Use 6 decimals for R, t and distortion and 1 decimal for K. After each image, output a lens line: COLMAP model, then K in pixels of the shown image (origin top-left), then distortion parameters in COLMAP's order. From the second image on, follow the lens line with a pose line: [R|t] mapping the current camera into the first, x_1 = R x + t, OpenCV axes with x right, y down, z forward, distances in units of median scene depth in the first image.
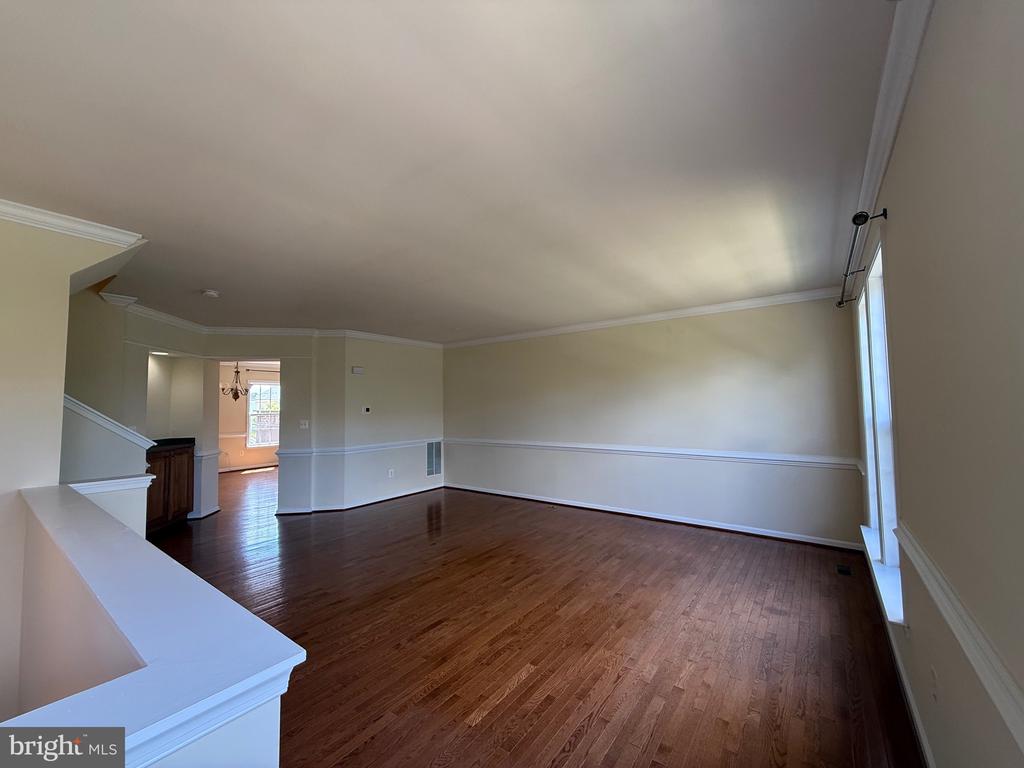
lens RADIAL K [[407.6, 0, 512.0], [0, 407.6, 384.0], [0, 0, 1]] dist [0.000569, -0.000052]
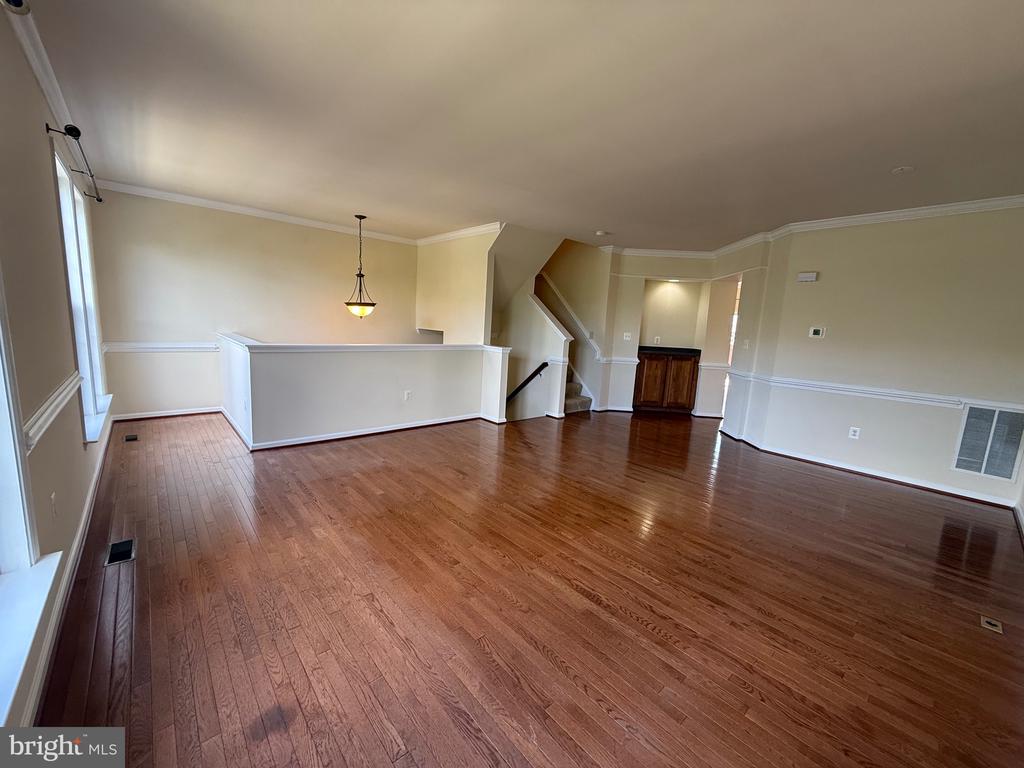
lens RADIAL K [[407.6, 0, 512.0], [0, 407.6, 384.0], [0, 0, 1]] dist [0.000569, -0.000052]
pose [[-0.196410, 0.149136, -0.969114, 0.780540], [0.004107, 0.988482, 0.151284, 0.073521], [0.980513, 0.025734, -0.194760, 1.062934]]
